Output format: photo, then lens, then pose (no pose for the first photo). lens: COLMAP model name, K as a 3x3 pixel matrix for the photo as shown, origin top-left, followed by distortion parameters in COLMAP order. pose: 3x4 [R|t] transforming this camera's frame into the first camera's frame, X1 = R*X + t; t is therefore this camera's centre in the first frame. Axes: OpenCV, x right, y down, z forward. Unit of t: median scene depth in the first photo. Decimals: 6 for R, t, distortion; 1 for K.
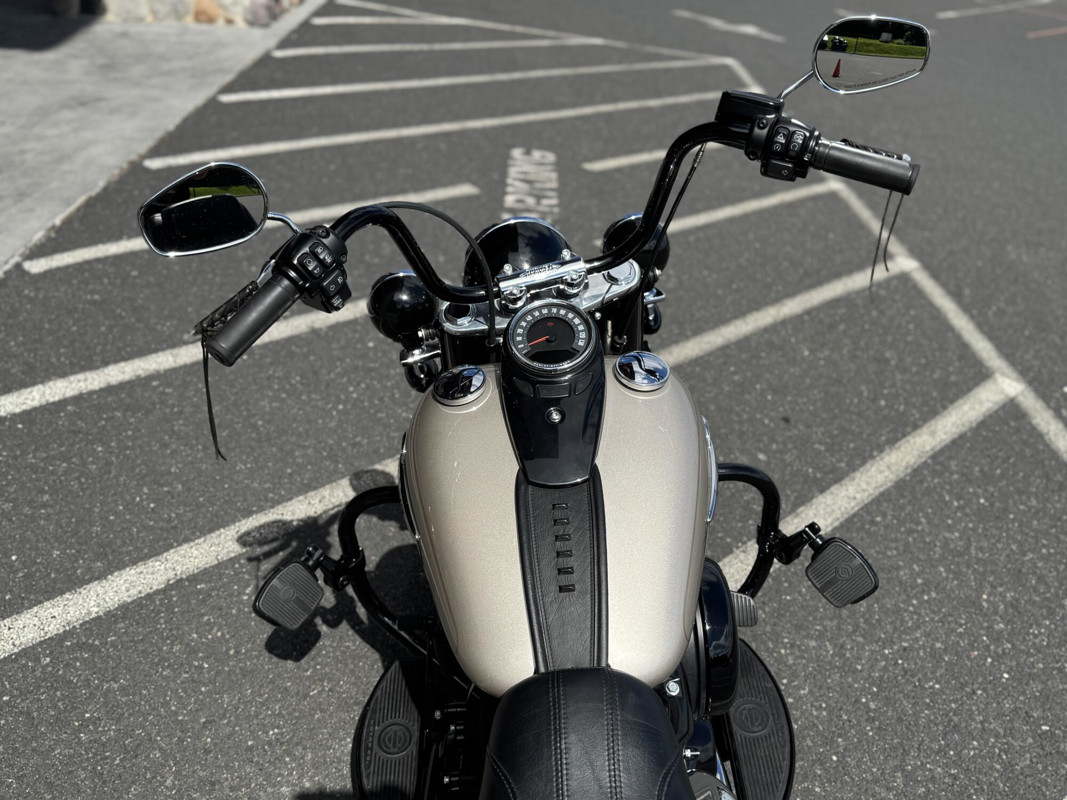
lens RADIAL K [[949.9, 0, 533.5], [0, 949.9, 400.0], [0, 0, 1]] dist [0.119445, -0.216970]
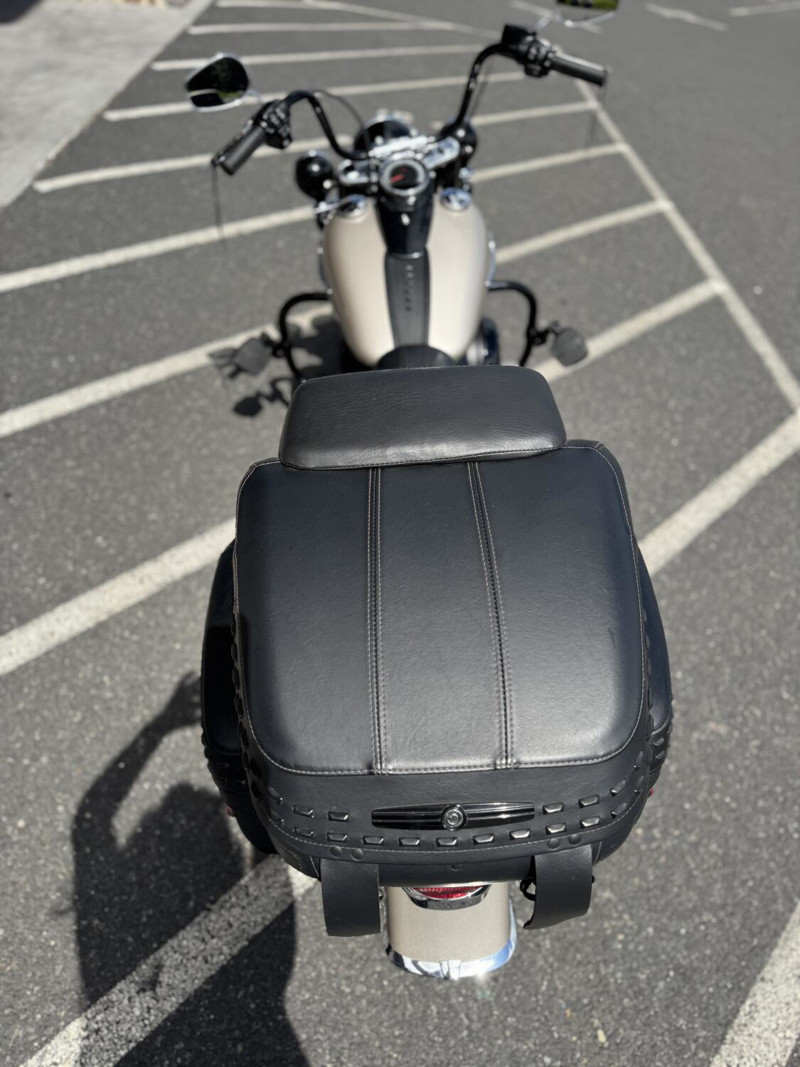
lens RADIAL K [[754.4, 0, 400.0], [0, 754.4, 533.5], [0, 0, 1]] dist [0.020470, -0.022732]
pose [[0.999878, 0.009604, 0.012295, 0.000442], [-0.012091, 0.975044, 0.221684, 0.198360], [-0.009859, -0.221805, 0.975041, -0.384747]]
